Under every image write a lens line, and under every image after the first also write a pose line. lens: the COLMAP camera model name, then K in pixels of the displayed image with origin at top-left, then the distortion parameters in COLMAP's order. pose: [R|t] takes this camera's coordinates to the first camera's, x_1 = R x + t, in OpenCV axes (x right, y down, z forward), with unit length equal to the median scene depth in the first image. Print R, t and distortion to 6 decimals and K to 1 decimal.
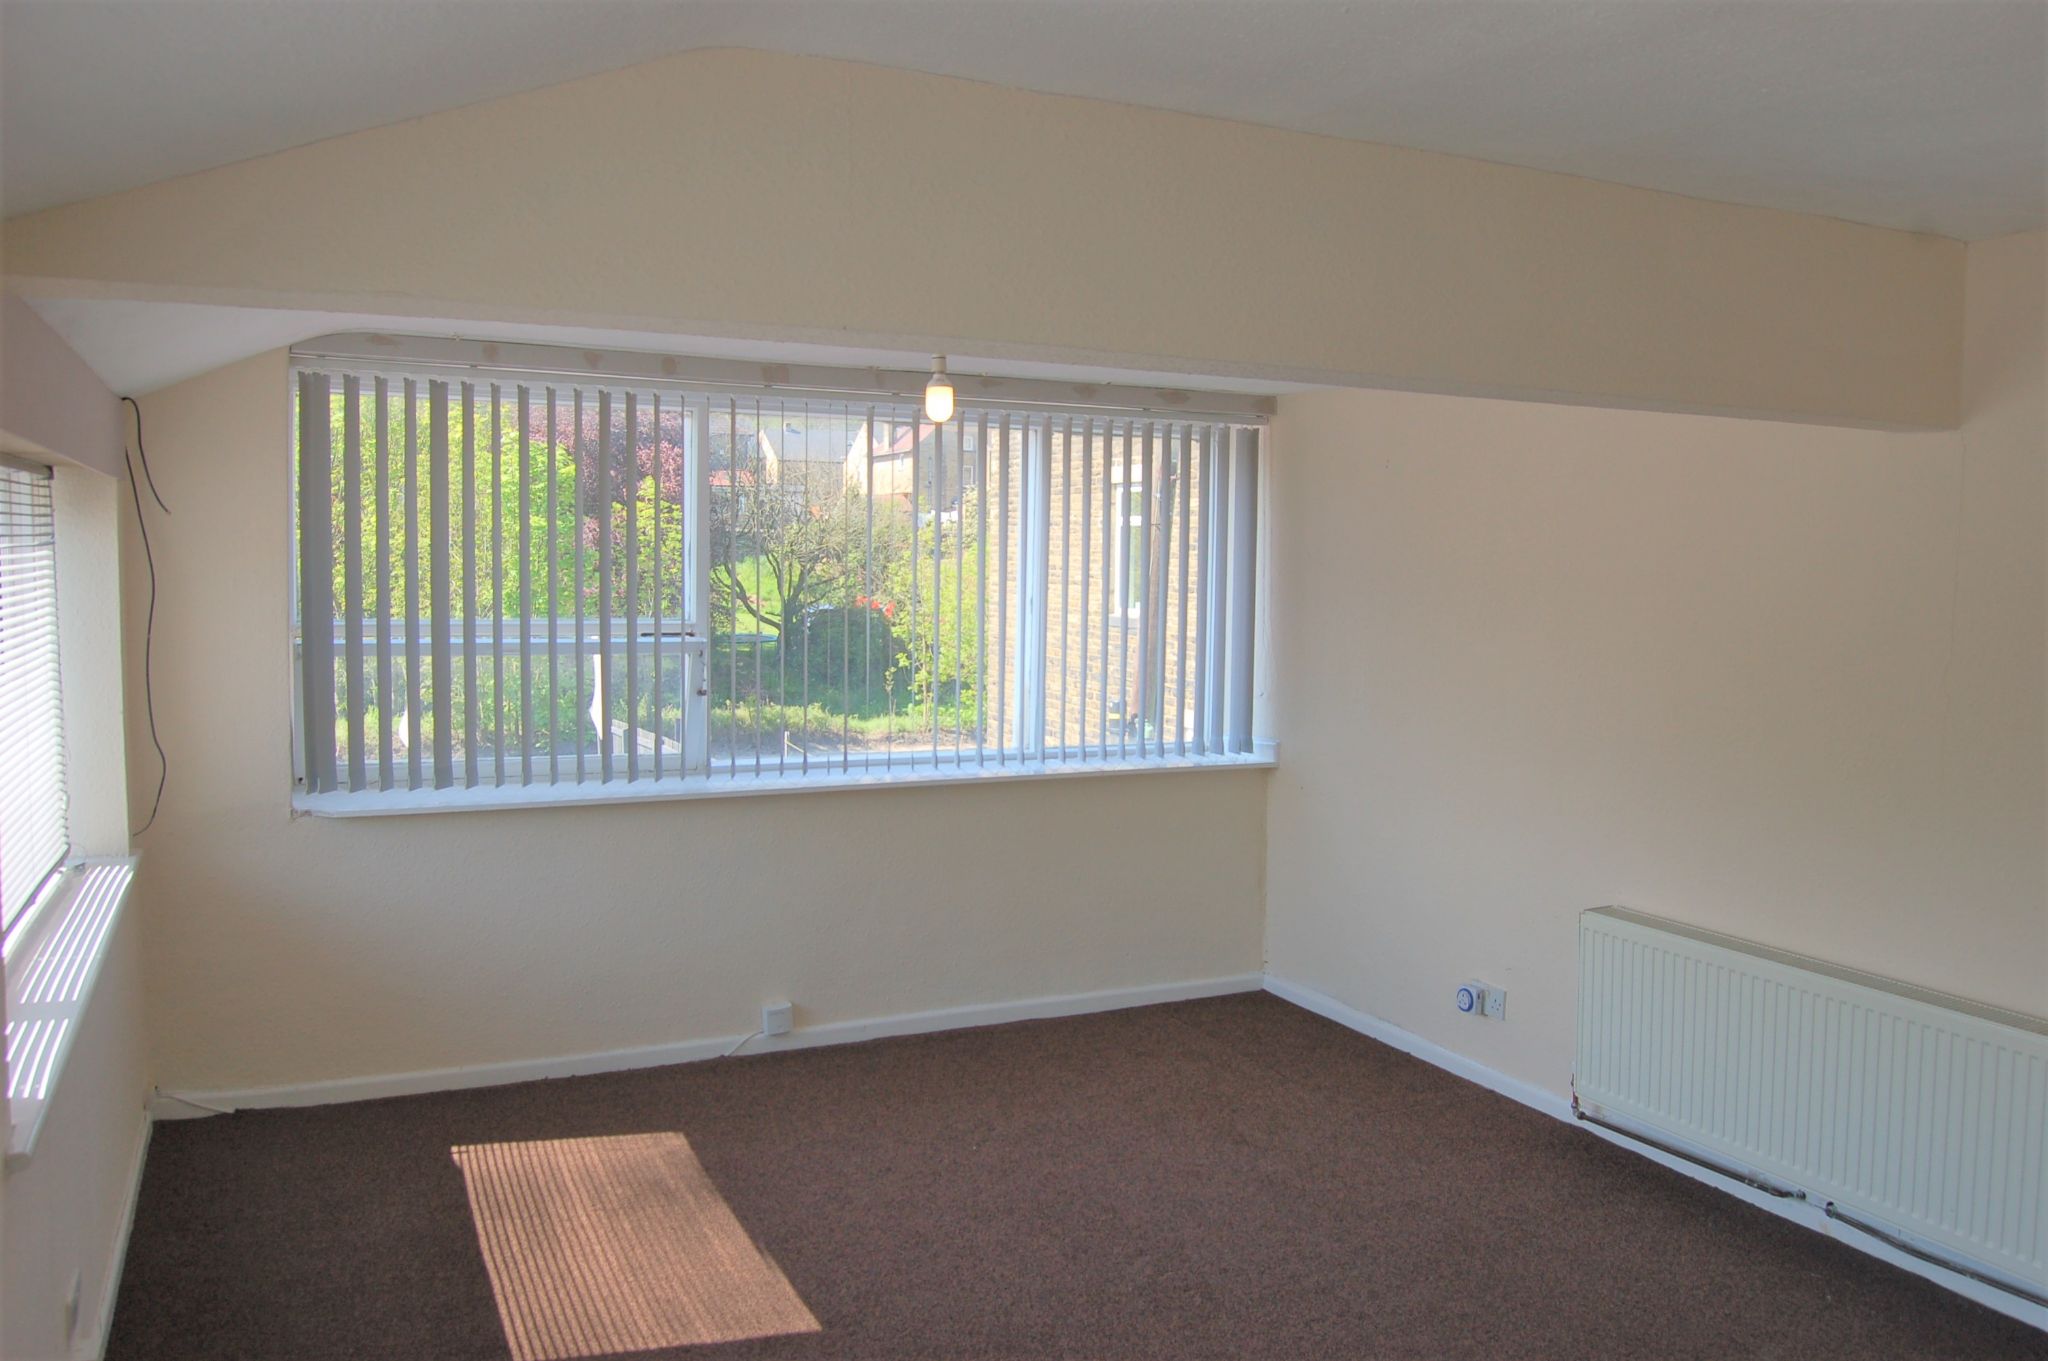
lens RADIAL K [[1635.3, 0, 1024.0], [0, 1635.3, 680.5], [0, 0, 1]] dist [-0.097421, 0.038689]
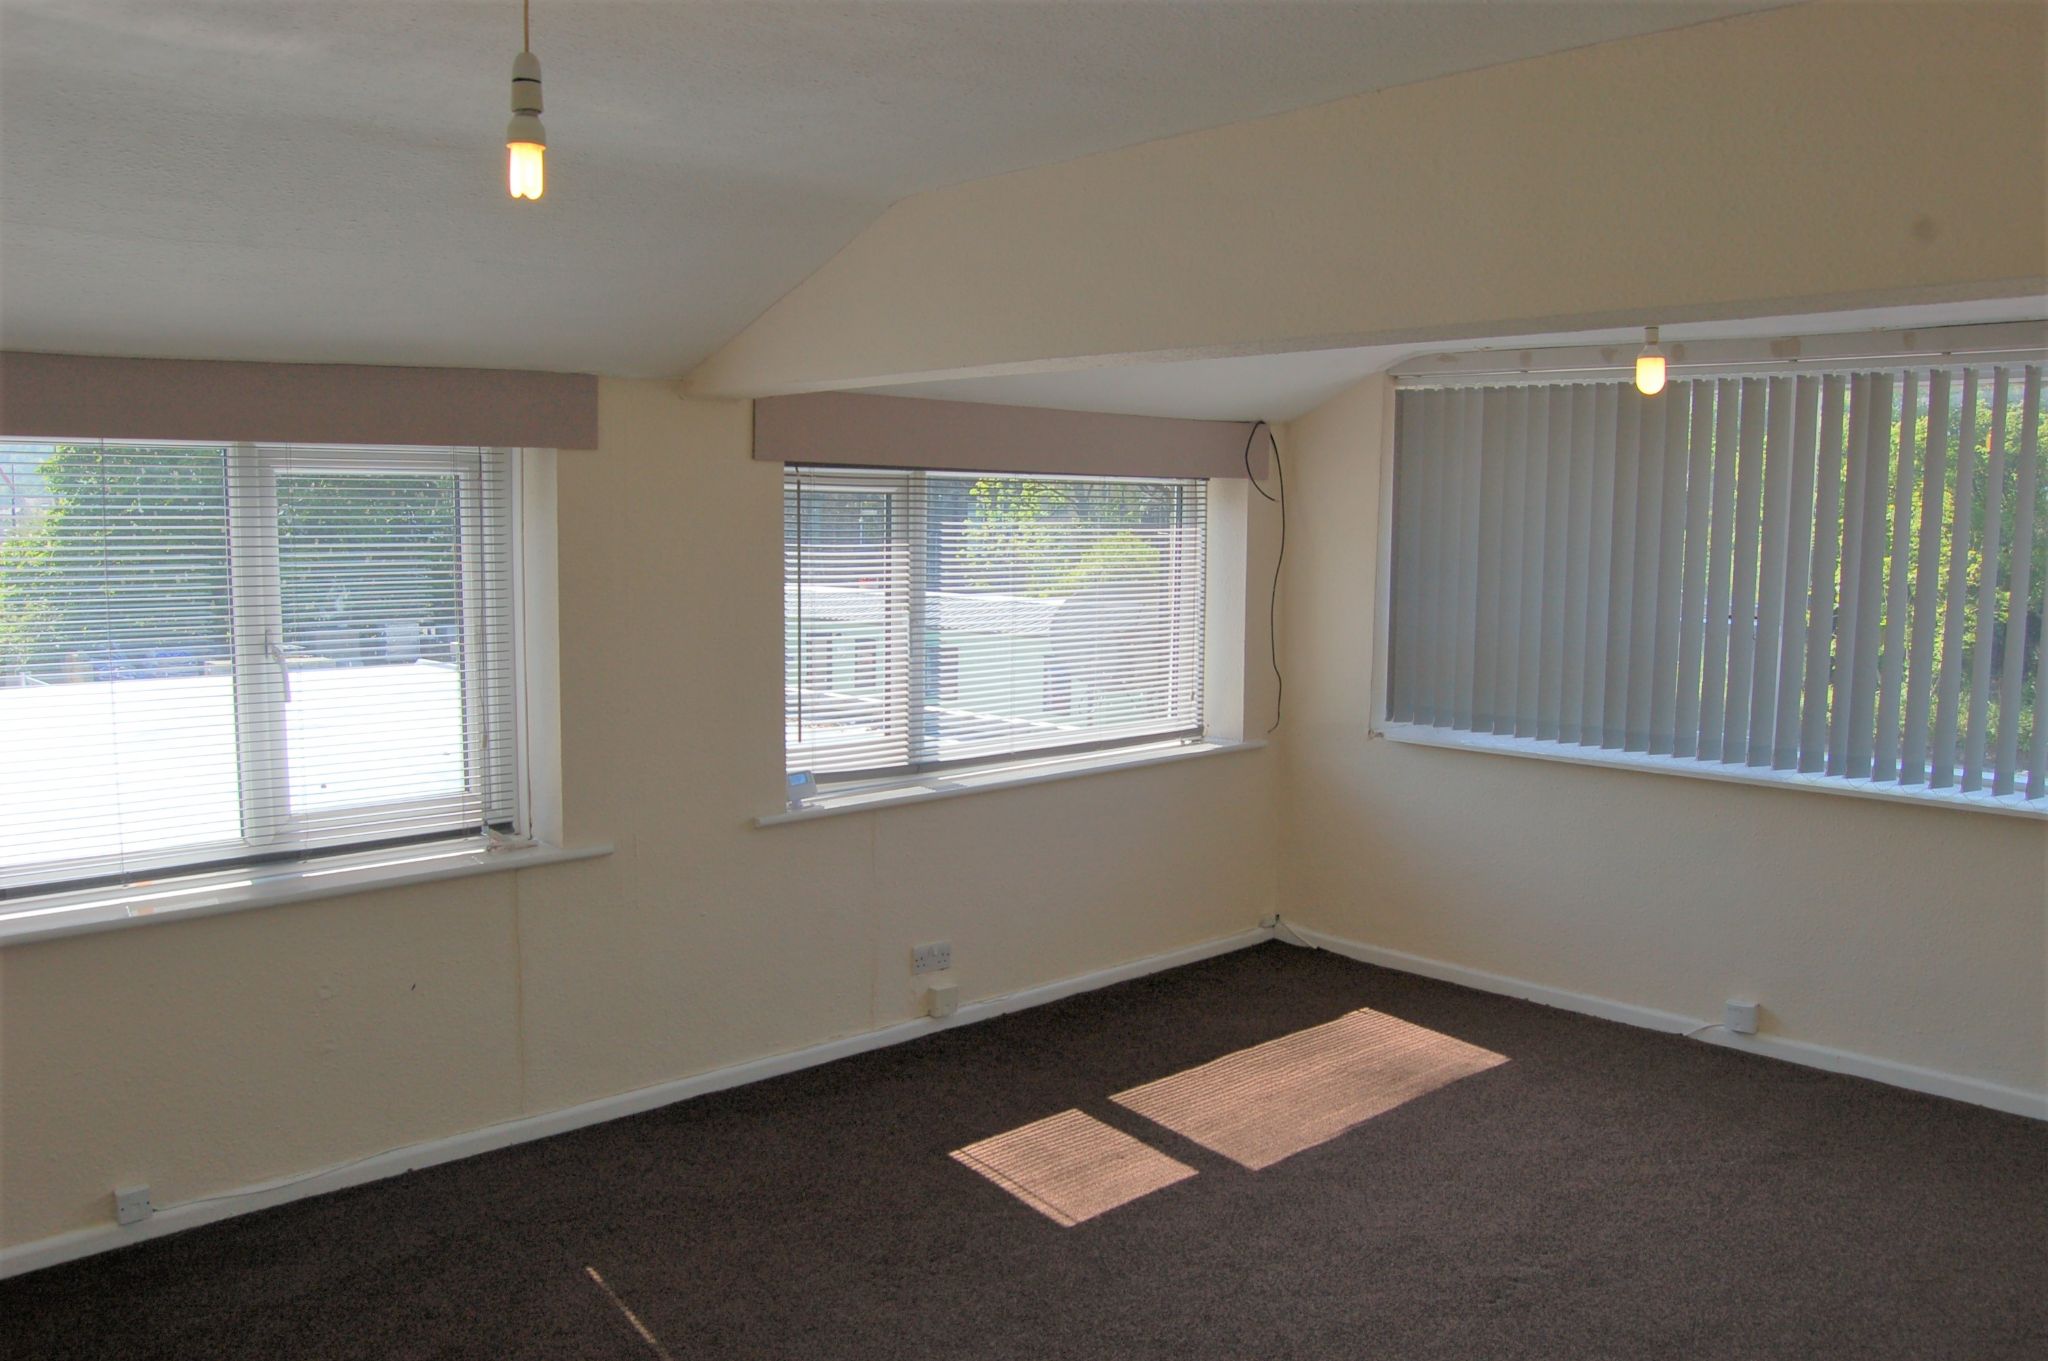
lens RADIAL K [[1635.3, 0, 1024.0], [0, 1635.3, 680.5], [0, 0, 1]] dist [-0.097421, 0.038689]
pose [[0.276085, 0.076266, -0.958103, 0.732321], [-0.082400, 0.995055, 0.055463, -0.009918], [0.957595, 0.063636, 0.281004, 0.362757]]
